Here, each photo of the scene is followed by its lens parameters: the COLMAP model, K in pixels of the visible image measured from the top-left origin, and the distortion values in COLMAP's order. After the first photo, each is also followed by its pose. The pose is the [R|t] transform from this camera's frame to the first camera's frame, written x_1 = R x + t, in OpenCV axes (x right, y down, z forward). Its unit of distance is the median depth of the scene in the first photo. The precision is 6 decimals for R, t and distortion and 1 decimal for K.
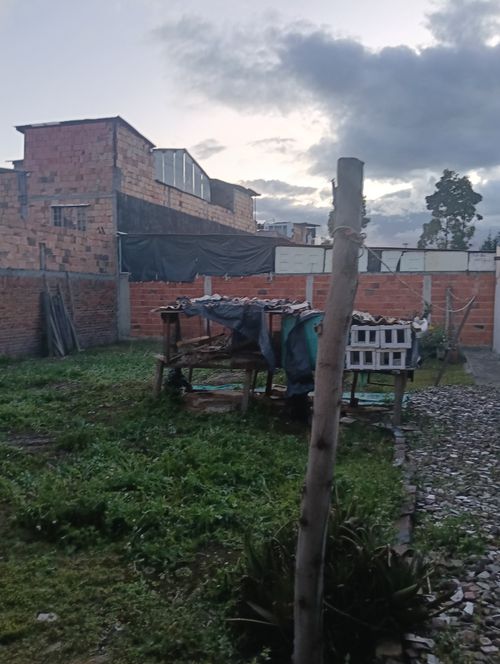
lens RADIAL K [[550.9, 0, 250.0], [0, 550.9, 332.0], [0, 0, 1]] dist [0.085499, -0.183561]
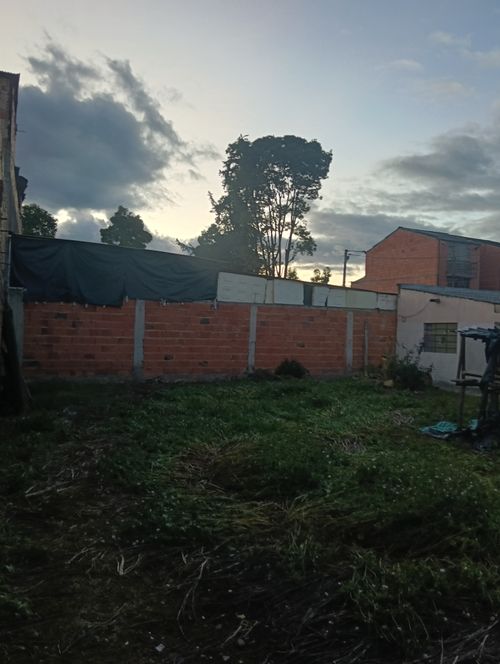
lens RADIAL K [[550.9, 0, 250.0], [0, 550.9, 332.0], [0, 0, 1]] dist [0.085499, -0.183561]
pose [[0.742016, 0.017046, 0.670165, -0.522679], [0.020735, 0.998615, -0.048357, -0.010686], [-0.670061, 0.049778, 0.740635, 0.294754]]
